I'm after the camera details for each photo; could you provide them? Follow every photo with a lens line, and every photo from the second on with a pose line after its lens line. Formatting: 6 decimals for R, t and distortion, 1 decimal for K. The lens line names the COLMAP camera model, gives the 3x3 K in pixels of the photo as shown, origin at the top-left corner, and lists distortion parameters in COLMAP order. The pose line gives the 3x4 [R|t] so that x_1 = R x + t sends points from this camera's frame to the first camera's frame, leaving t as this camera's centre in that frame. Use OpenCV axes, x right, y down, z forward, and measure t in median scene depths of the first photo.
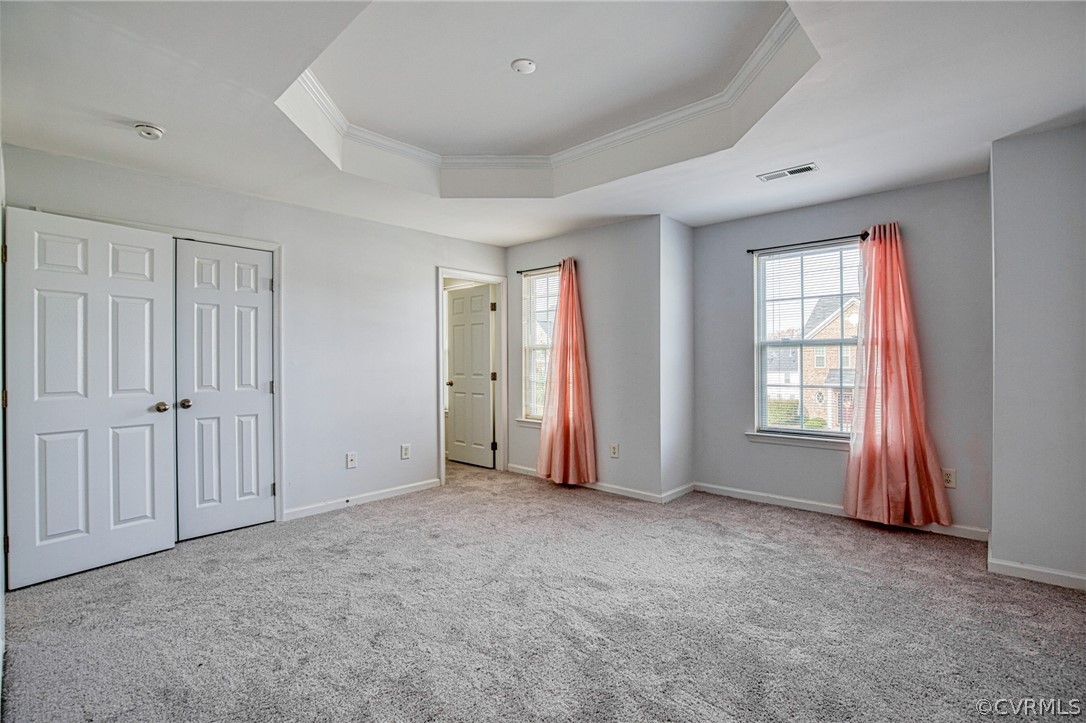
lens RADIAL K [[500.6, 0, 544.6], [0, 500.6, 360.9], [0, 0, 1]] dist [-0.038556, 0.009062]
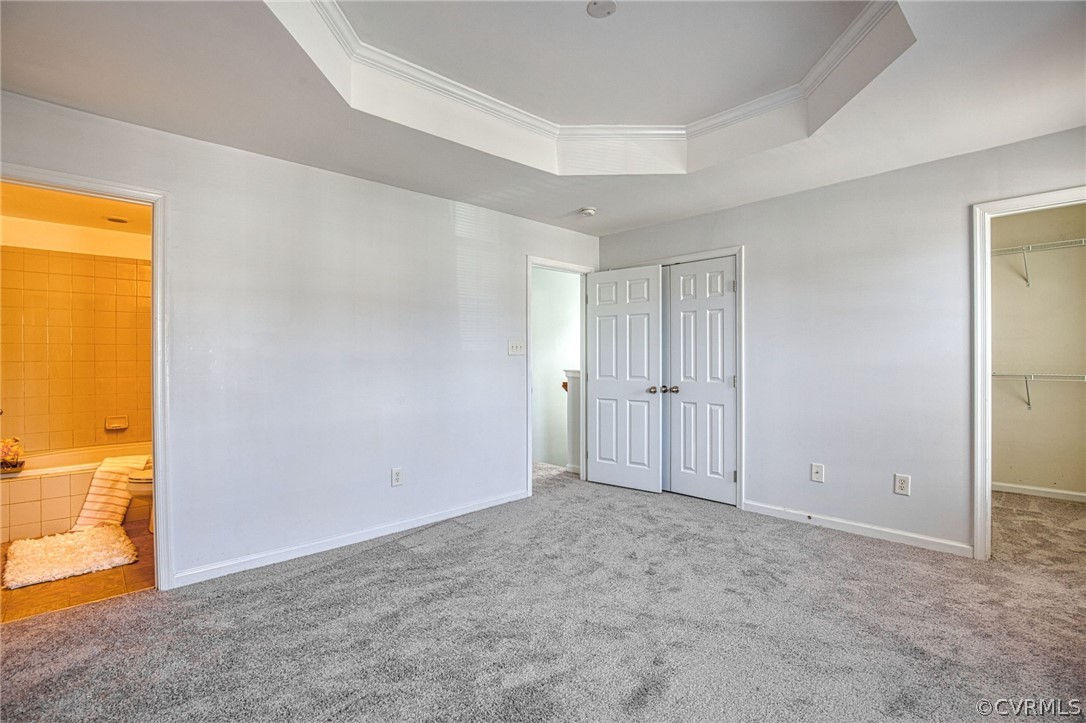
lens RADIAL K [[500.6, 0, 544.6], [0, 500.6, 360.9], [0, 0, 1]] dist [-0.038556, 0.009062]
pose [[-0.073753, 0.012797, -0.997194, 0.579944], [0.004416, 0.999912, 0.012505, -0.006913], [0.997267, -0.003482, -0.073804, 0.694692]]
